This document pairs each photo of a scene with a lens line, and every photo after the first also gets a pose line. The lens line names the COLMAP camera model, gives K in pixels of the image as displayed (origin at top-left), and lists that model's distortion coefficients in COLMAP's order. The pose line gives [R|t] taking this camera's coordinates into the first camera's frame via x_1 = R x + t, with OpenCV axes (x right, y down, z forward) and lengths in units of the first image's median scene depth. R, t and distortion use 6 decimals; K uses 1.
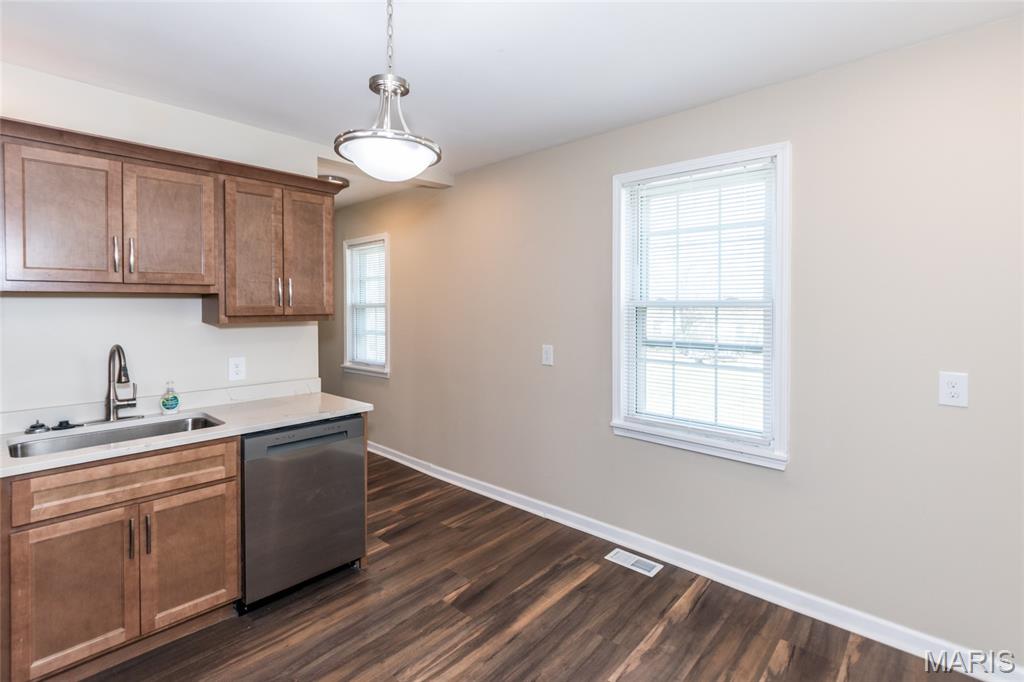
lens RADIAL K [[487.3, 0, 509.1], [0, 487.3, 307.3], [0, 0, 1]] dist [0.000775, 0.001152]
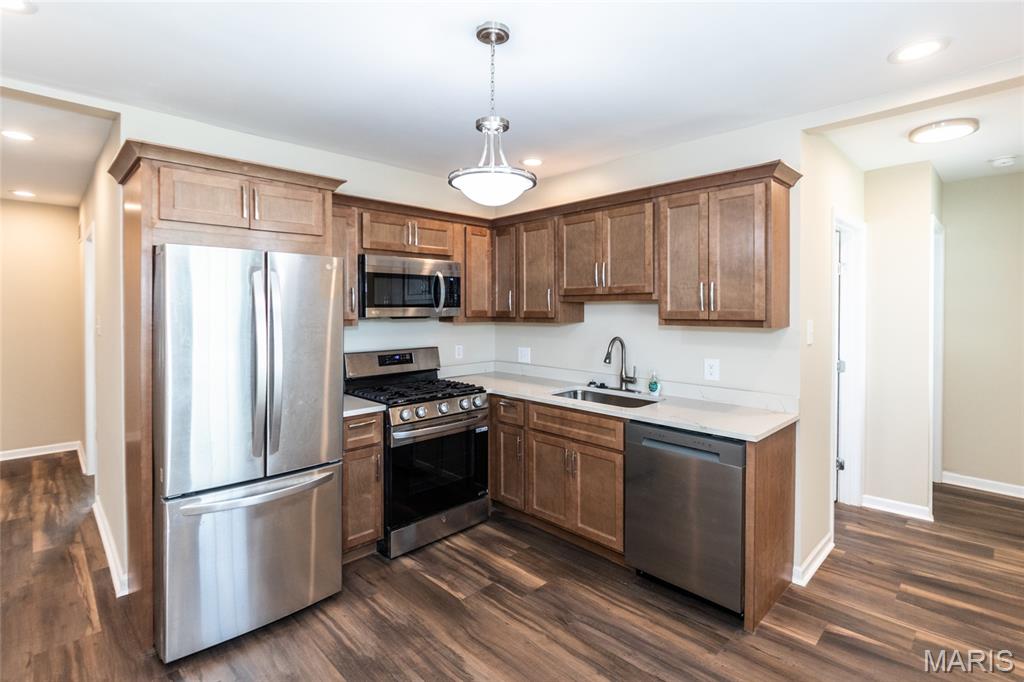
lens RADIAL K [[495.5, 0, 525.4], [0, 495.5, 311.4], [0, 0, 1]] dist [-0.000121, -0.000487]
pose [[-0.041365, 0.008607, -0.999107, 0.452345], [-0.007618, 0.999931, 0.008930, -0.005685], [0.999115, 0.007980, -0.041296, 0.546655]]
